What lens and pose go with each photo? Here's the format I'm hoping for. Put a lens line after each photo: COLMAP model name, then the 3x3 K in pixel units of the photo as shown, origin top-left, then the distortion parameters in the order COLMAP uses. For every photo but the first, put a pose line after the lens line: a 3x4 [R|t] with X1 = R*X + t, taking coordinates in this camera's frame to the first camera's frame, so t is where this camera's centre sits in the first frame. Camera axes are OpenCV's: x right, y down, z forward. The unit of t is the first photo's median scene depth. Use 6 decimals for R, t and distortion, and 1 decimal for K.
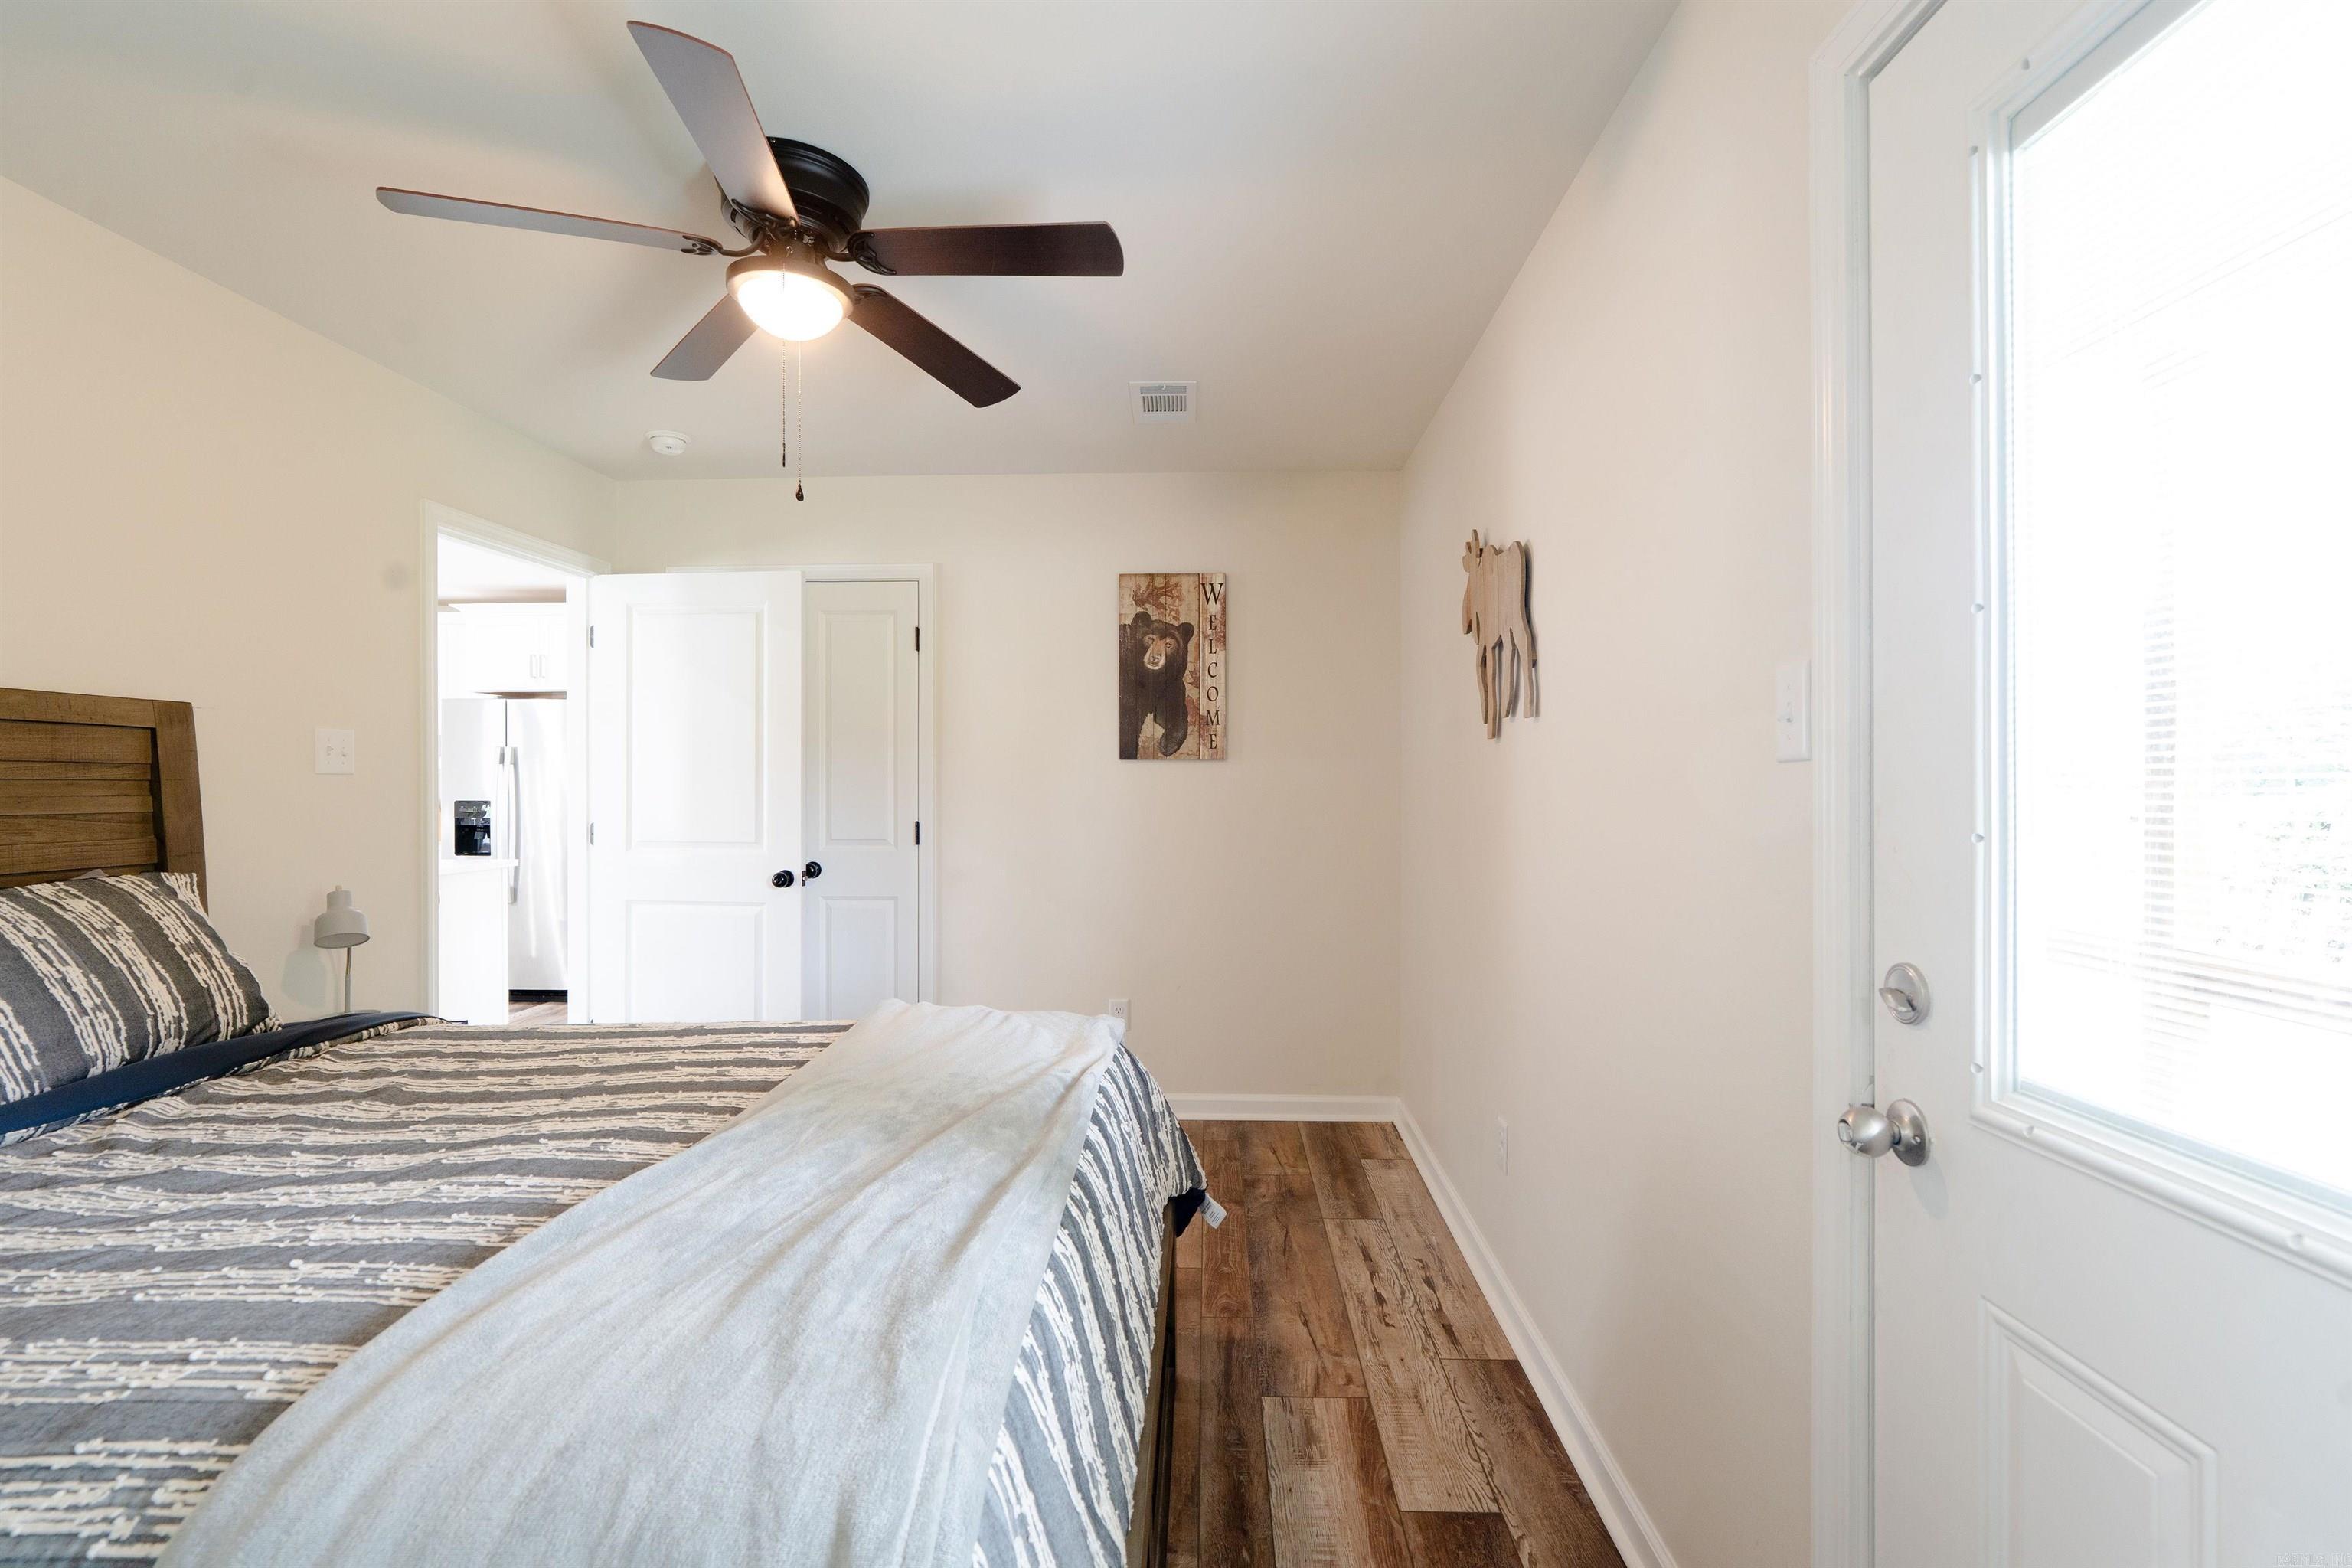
lens RADIAL K [[1049.6, 0, 1143.8], [0, 1049.6, 785.7], [0, 0, 1]] dist [-0.007992, 0.003188]
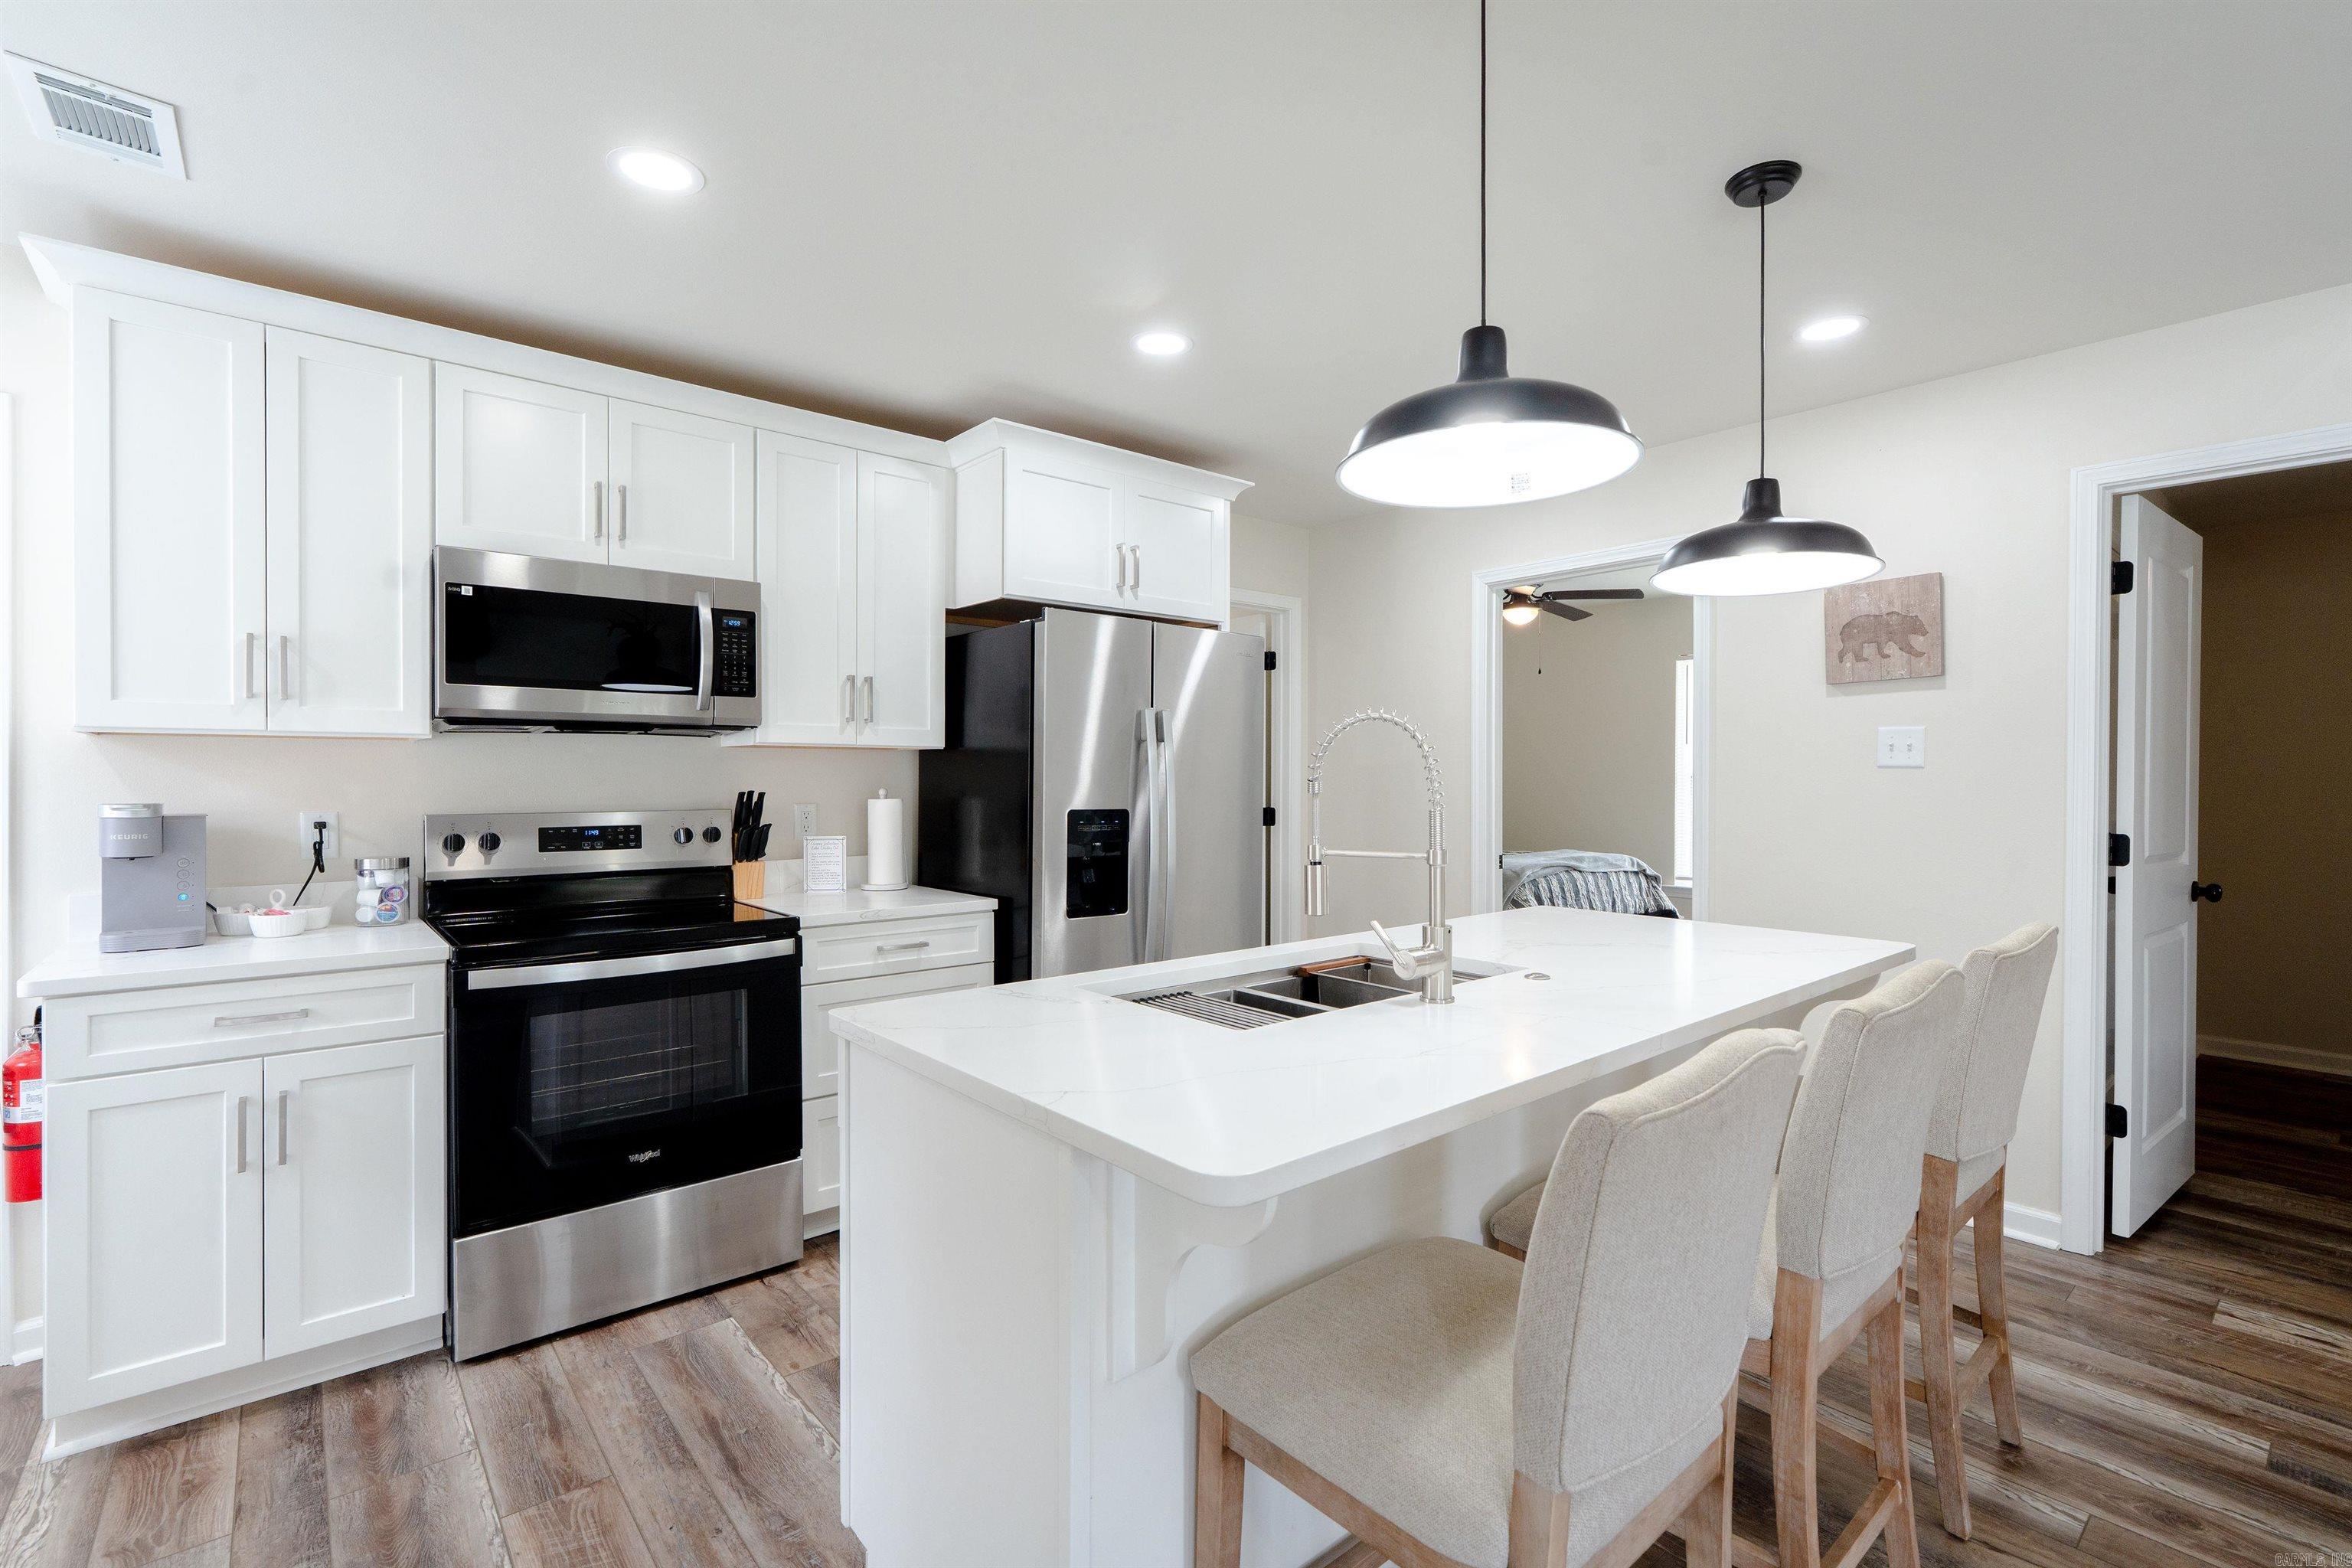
lens RADIAL K [[1049.6, 0, 1171.6], [0, 1049.6, 781.1], [0, 0, 1]] dist [-0.007992, 0.003188]
pose [[0.727140, 0.006477, 0.686459, -2.798189], [-0.004083, 0.999979, -0.005110, 0.007399], [-0.686477, 0.000913, 0.727151, 1.715864]]
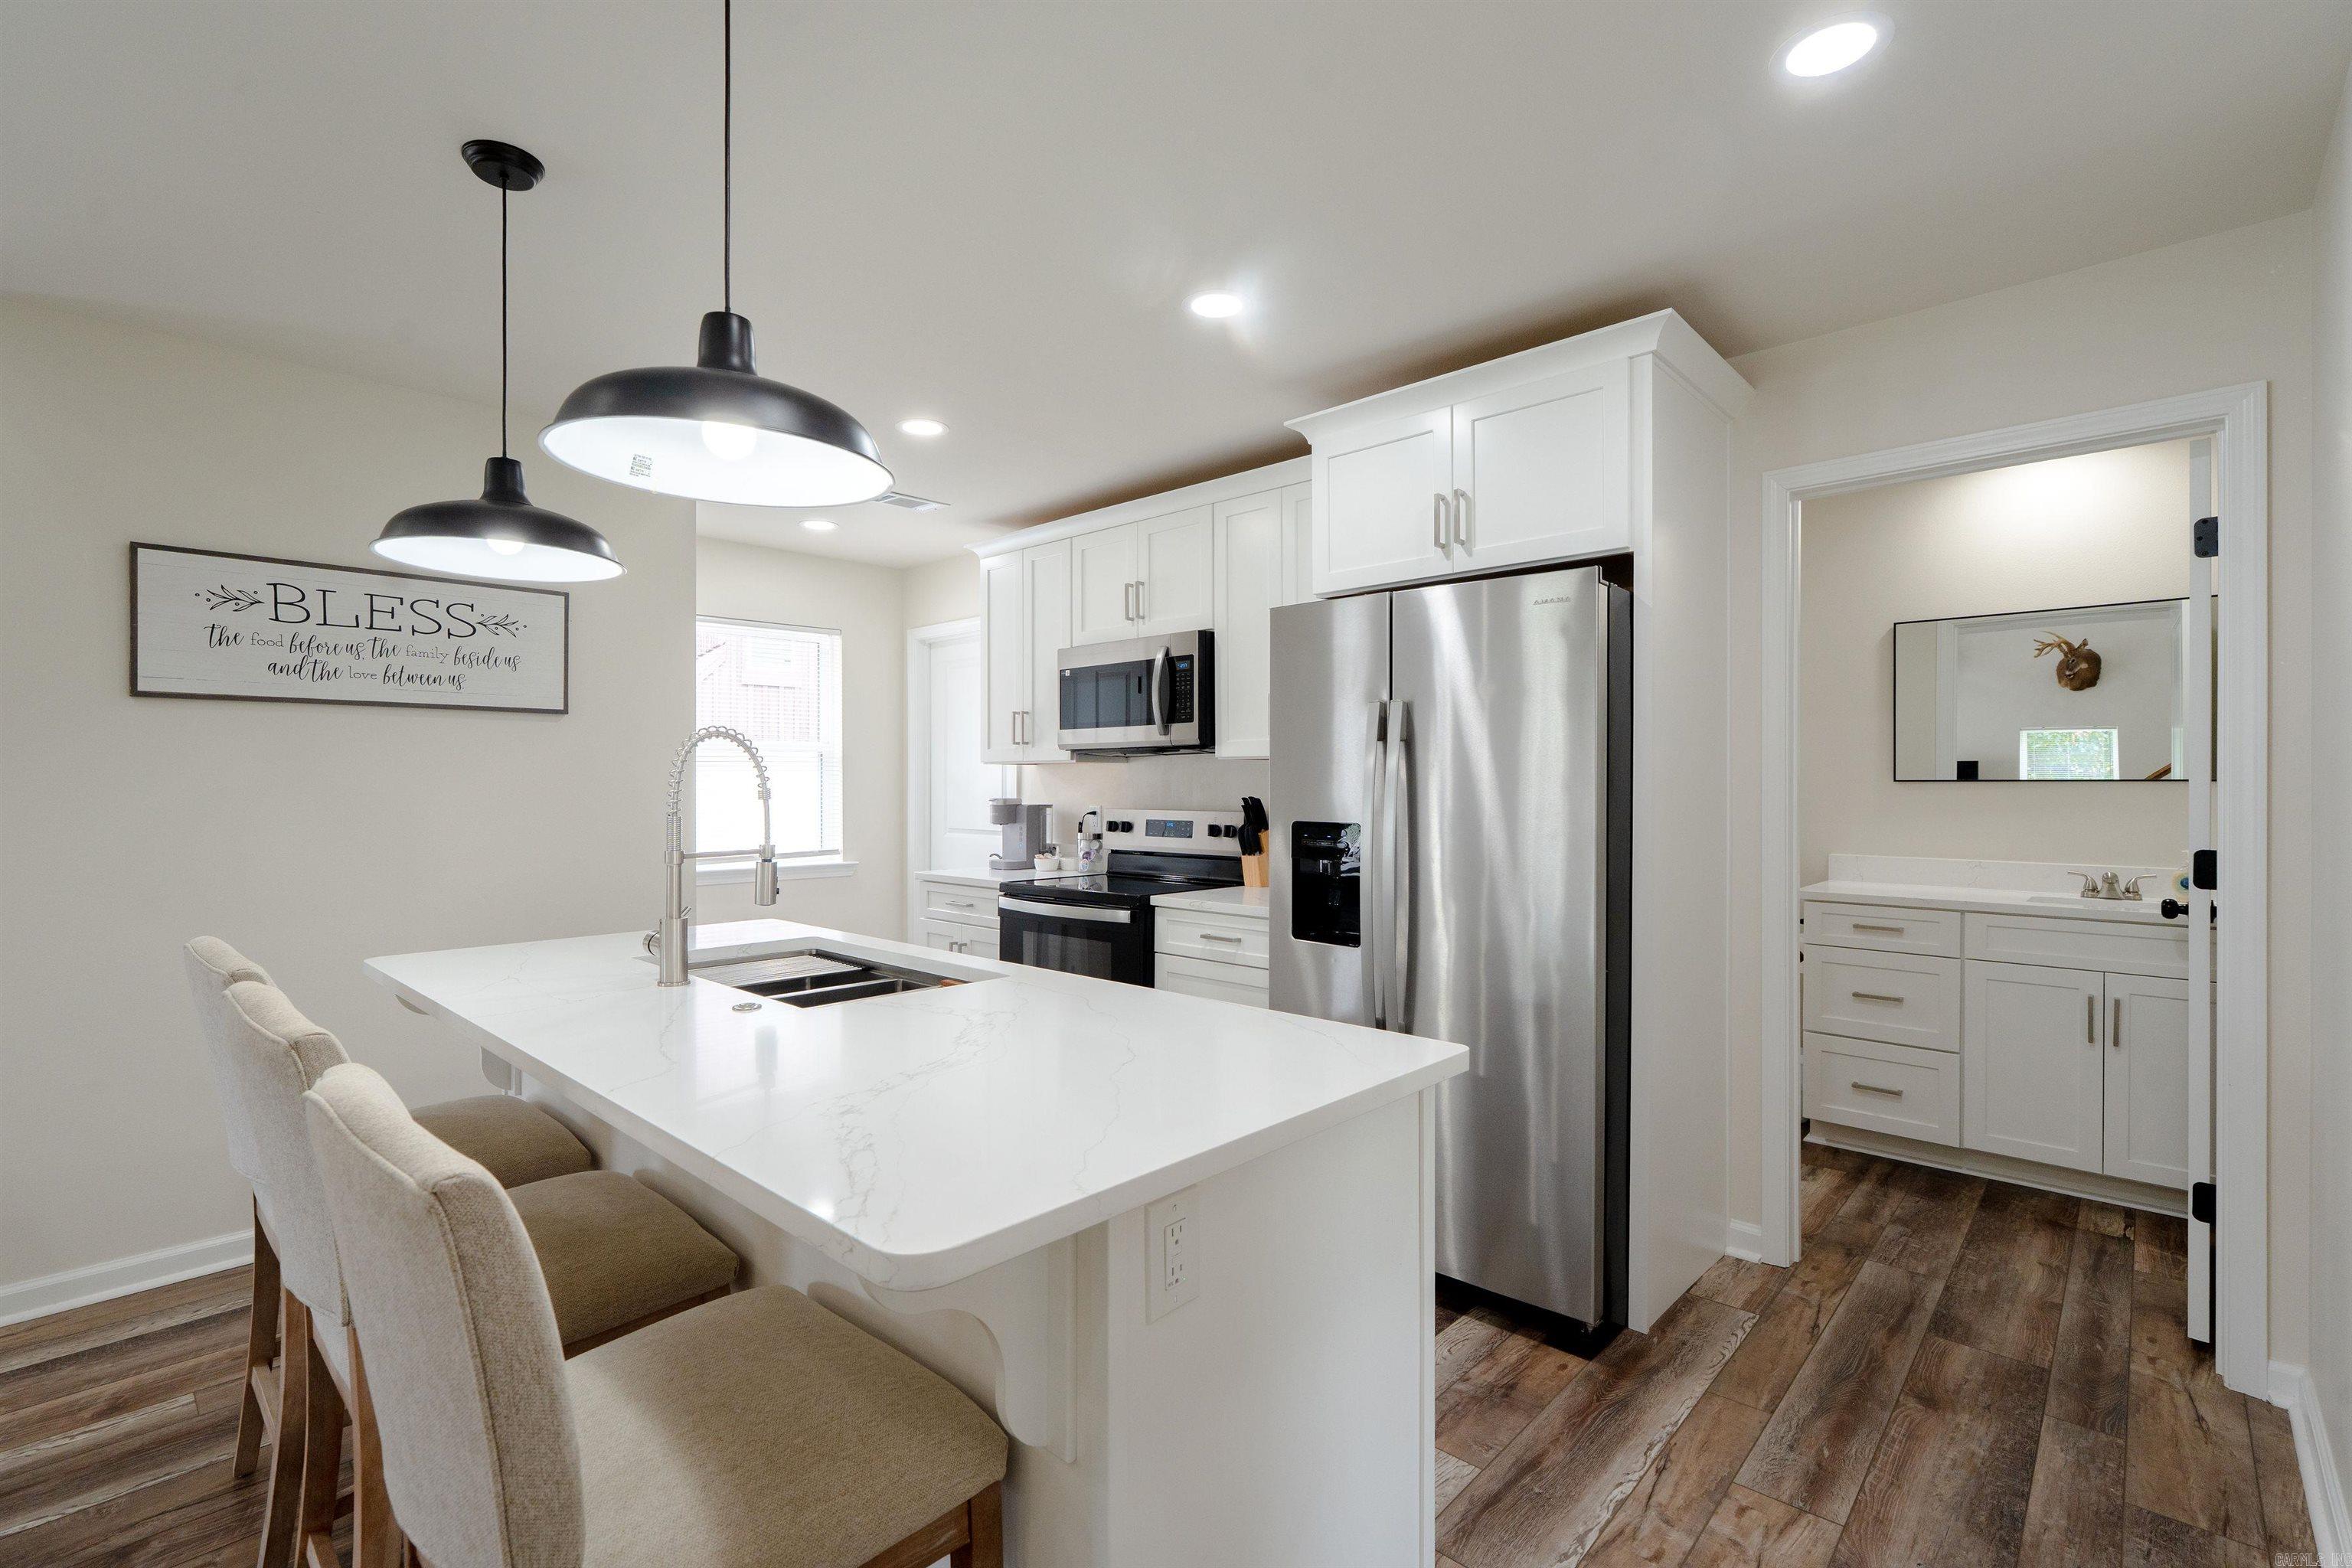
lens RADIAL K [[1049.6, 0, 1173.6], [0, 1049.6, 788.5], [0, 0, 1]] dist [-0.007992, 0.003188]
pose [[0.767886, 0.010705, -0.640497, -1.143575], [-0.008657, 0.999942, 0.006334, -0.009277], [0.640528, 0.000681, 0.767934, 1.740511]]
